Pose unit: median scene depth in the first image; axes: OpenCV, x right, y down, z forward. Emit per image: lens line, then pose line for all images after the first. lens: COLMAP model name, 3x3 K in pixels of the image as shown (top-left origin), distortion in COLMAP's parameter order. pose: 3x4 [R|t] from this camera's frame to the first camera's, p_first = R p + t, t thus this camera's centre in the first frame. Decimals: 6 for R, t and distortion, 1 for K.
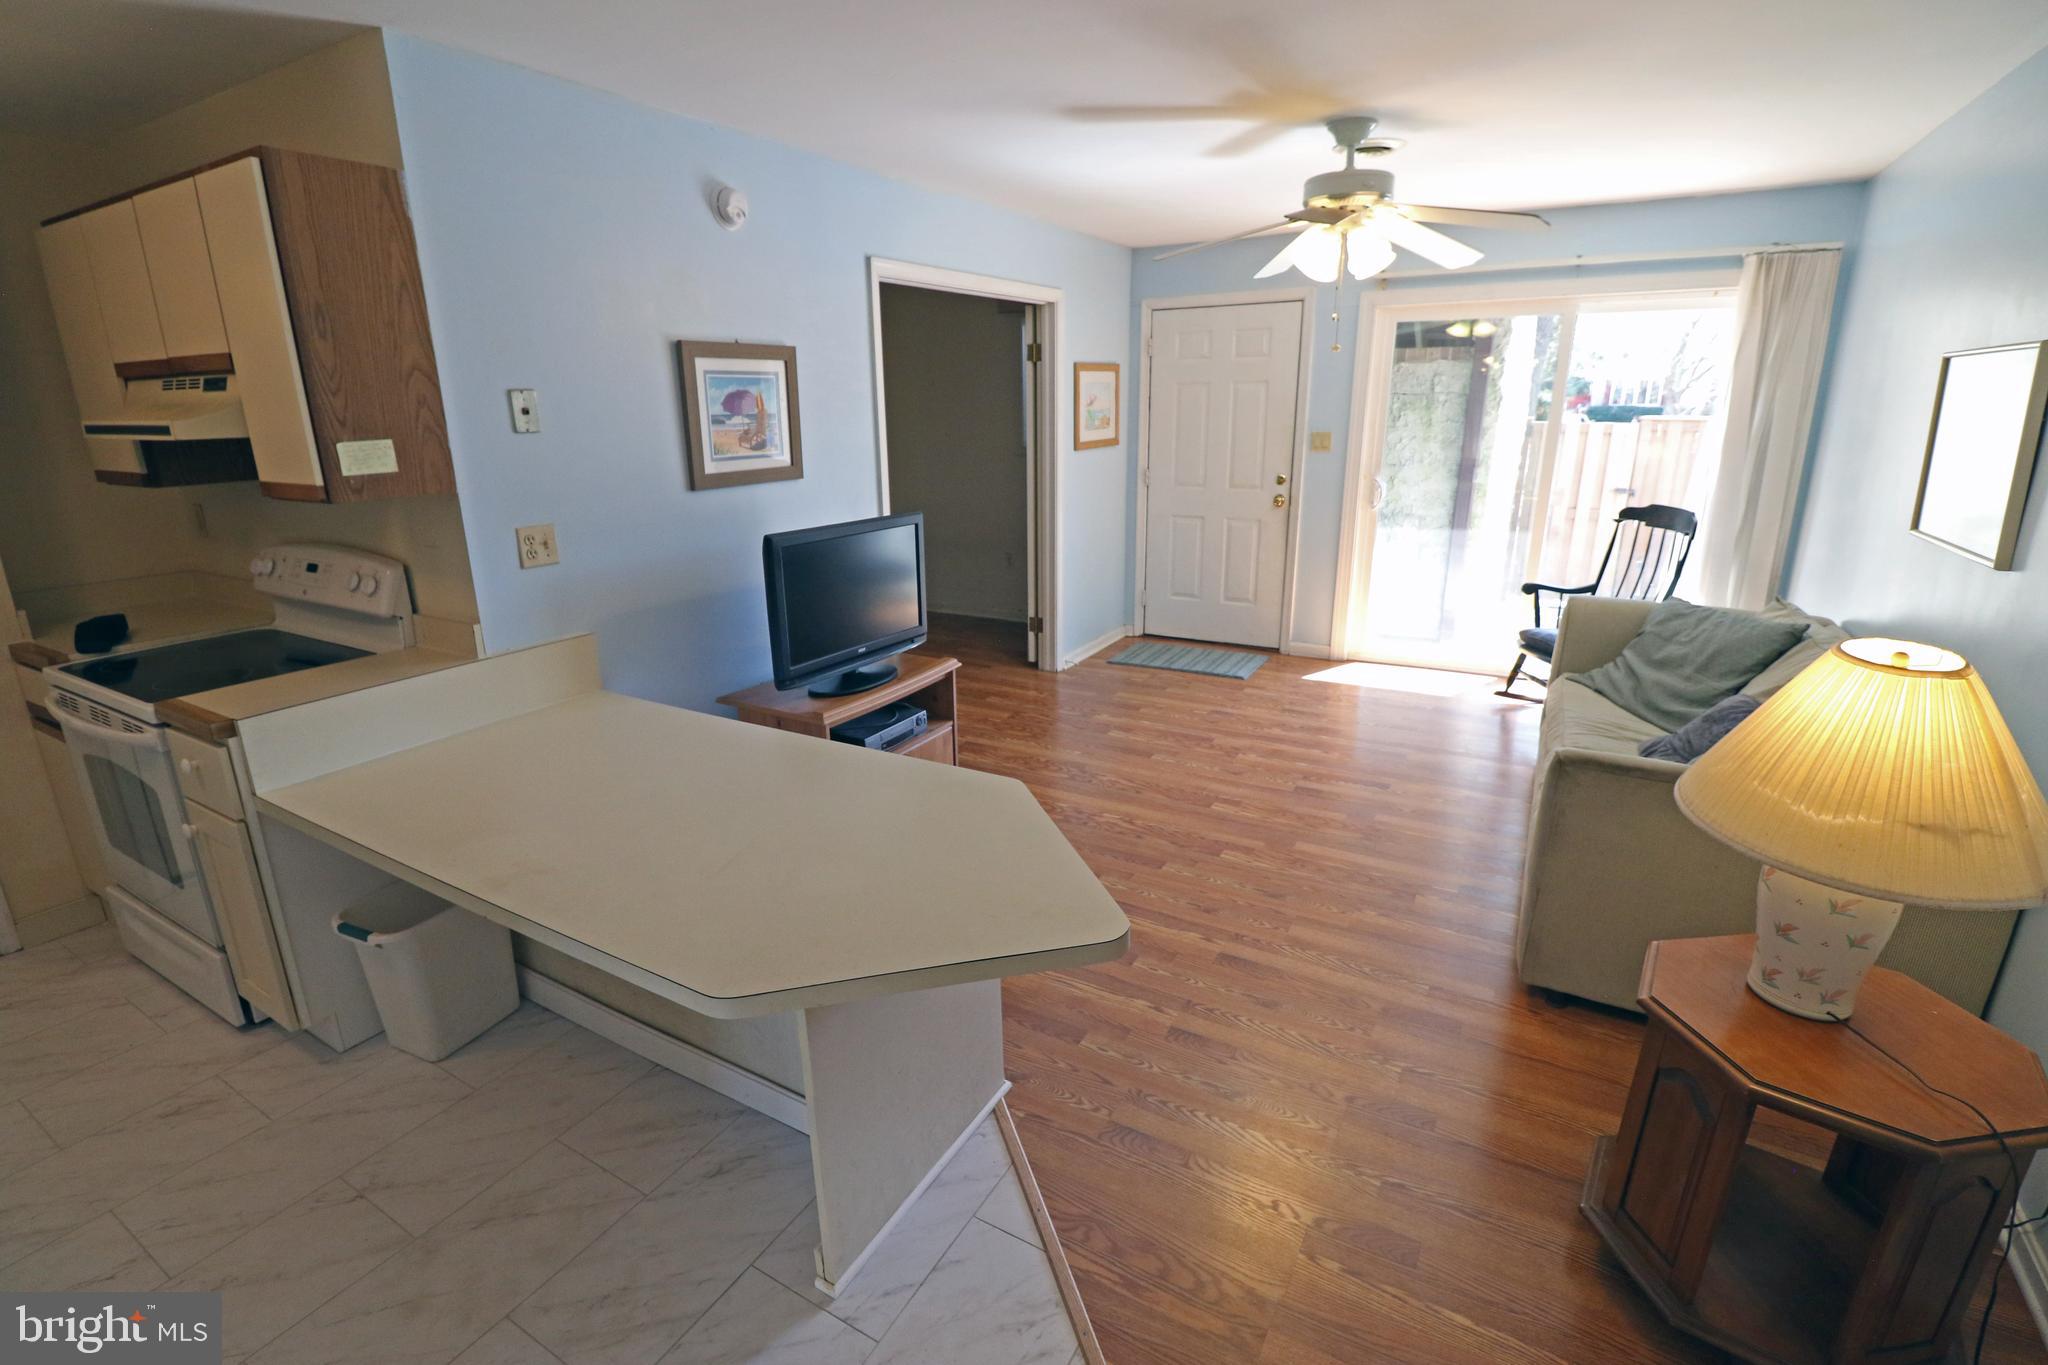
lens RADIAL K [[938.9, 0, 1011.5], [0, 938.9, 674.4], [0, 0, 1]] dist [0.000967, -0.013296]
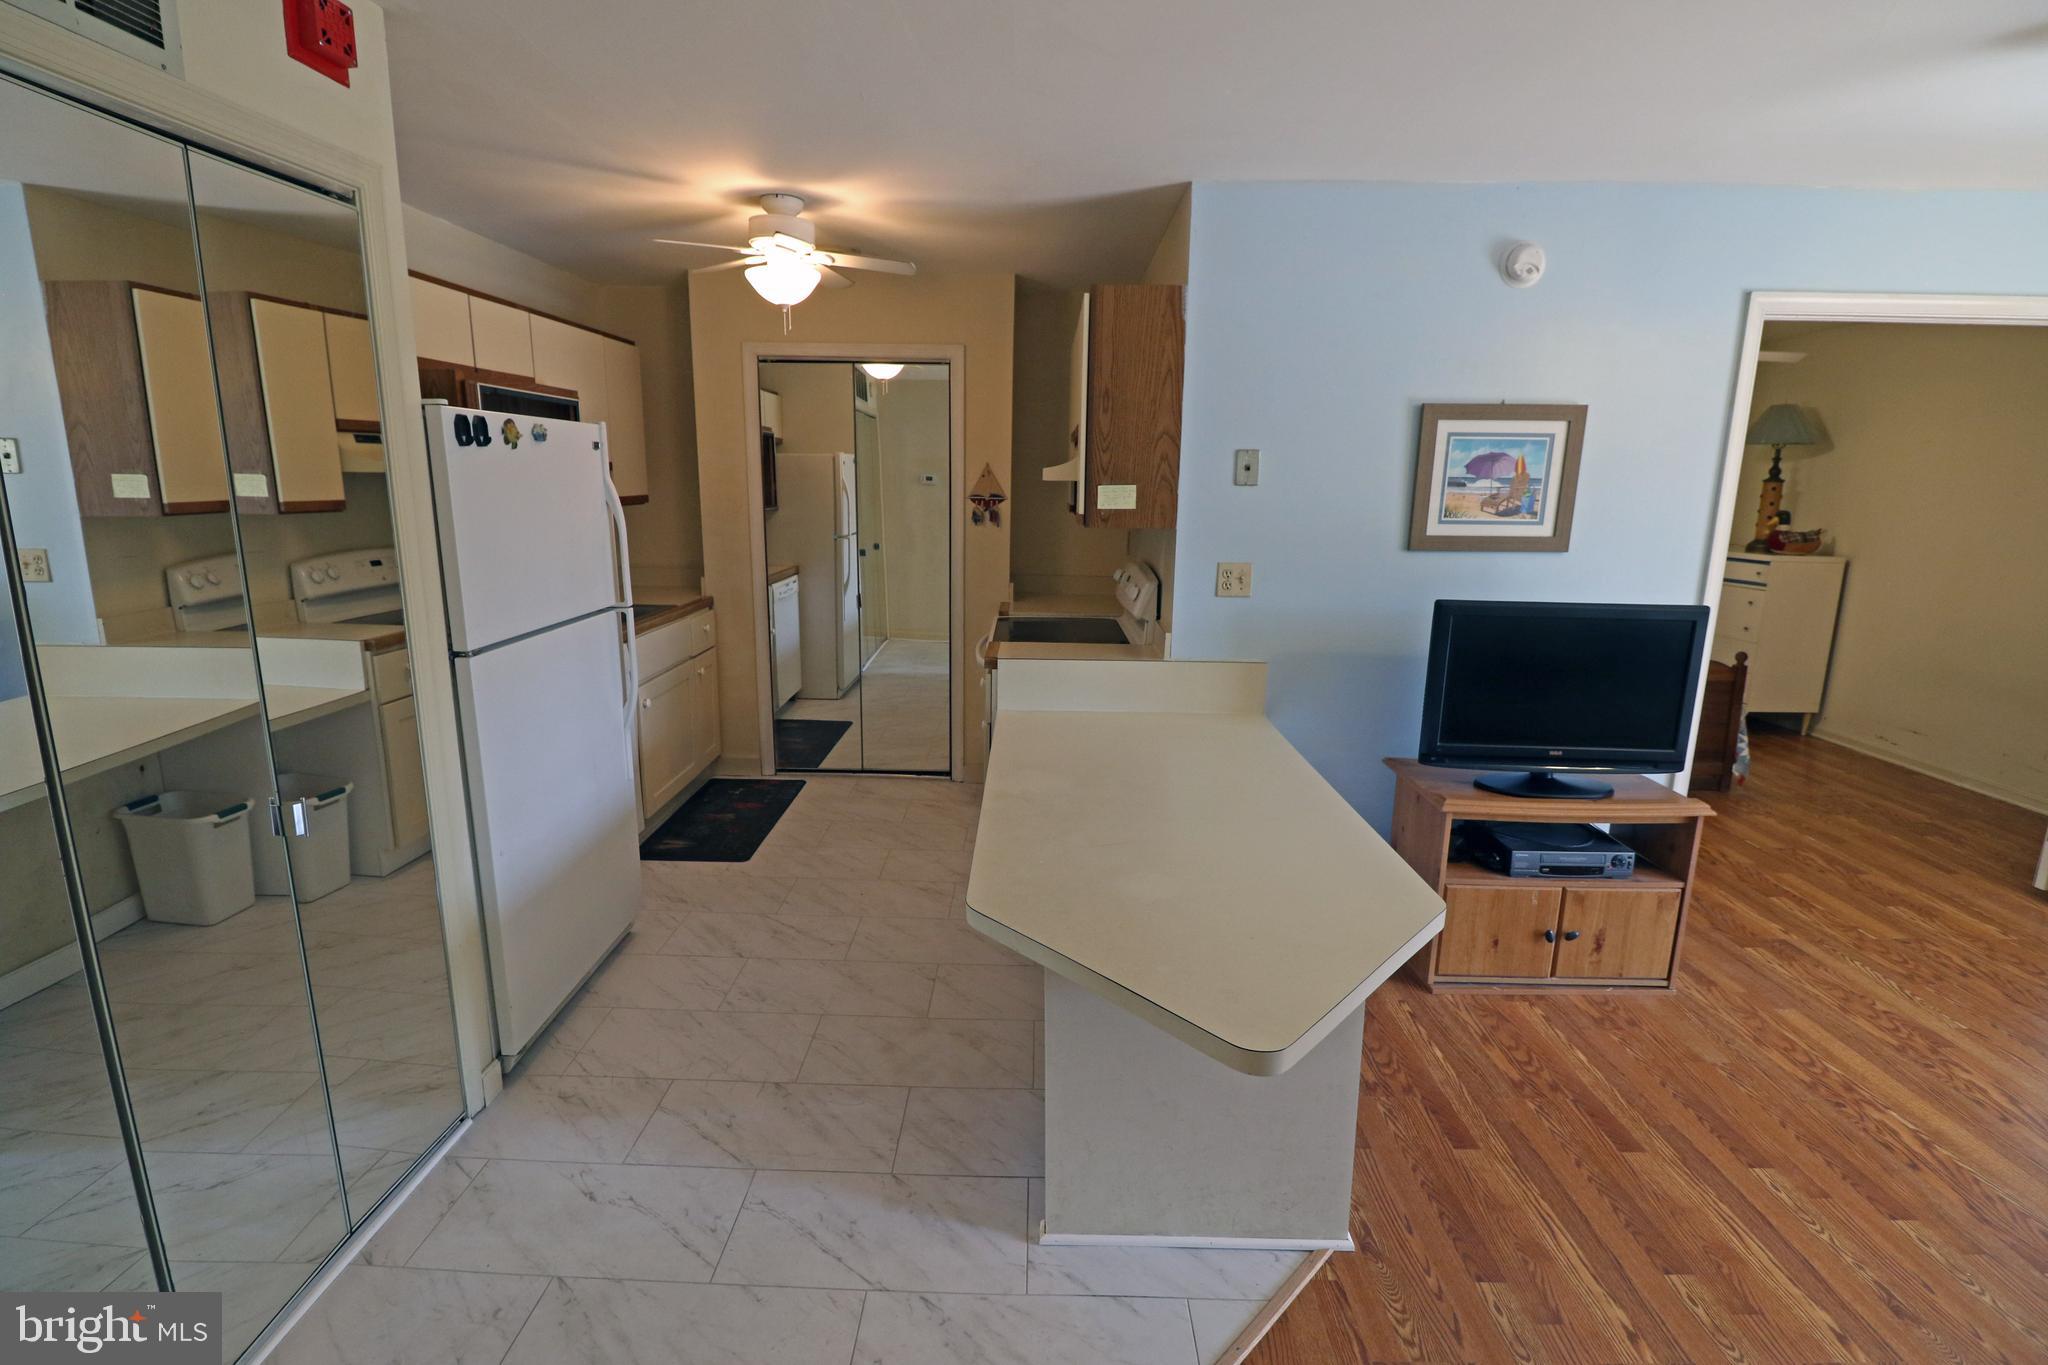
lens RADIAL K [[938.9, 0, 1011.5], [0, 938.9, 674.4], [0, 0, 1]] dist [0.000967, -0.013296]
pose [[0.482708, 0.195043, -0.853787, 0.343844], [-0.261535, 0.962504, 0.072014, -0.029445], [0.835819, 0.188533, 0.515618, 0.153917]]
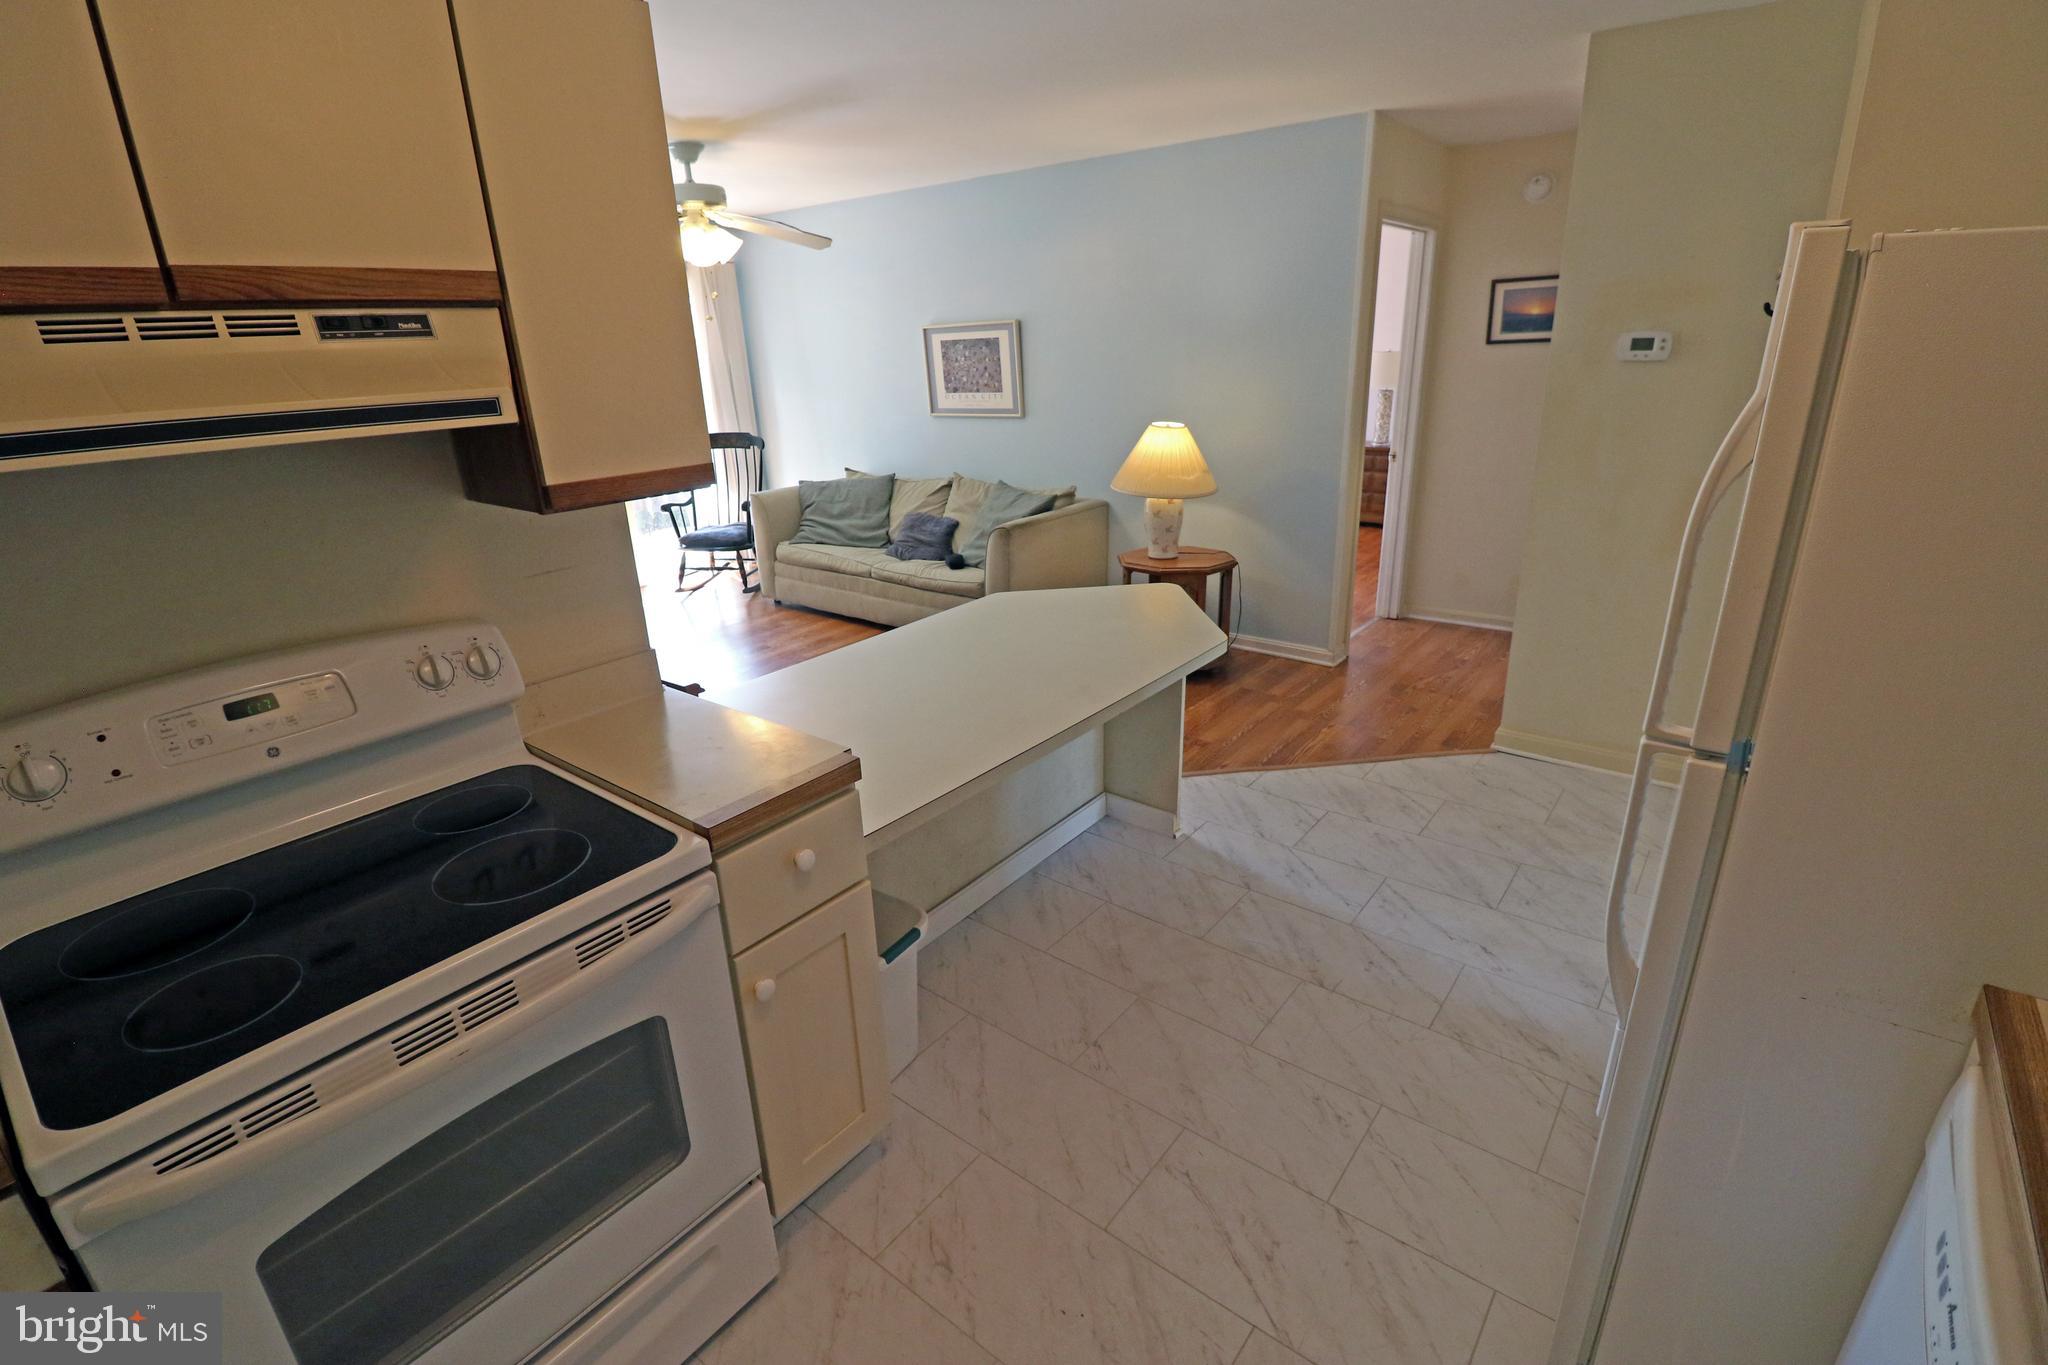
lens RADIAL K [[938.9, 0, 1011.5], [0, 938.9, 674.4], [0, 0, 1]] dist [0.000967, -0.013296]
pose [[0.147773, -0.326833, 0.933458, -1.049212], [0.312957, 0.910774, 0.269348, -0.124658], [-0.938201, 0.252330, 0.236872, 0.451751]]
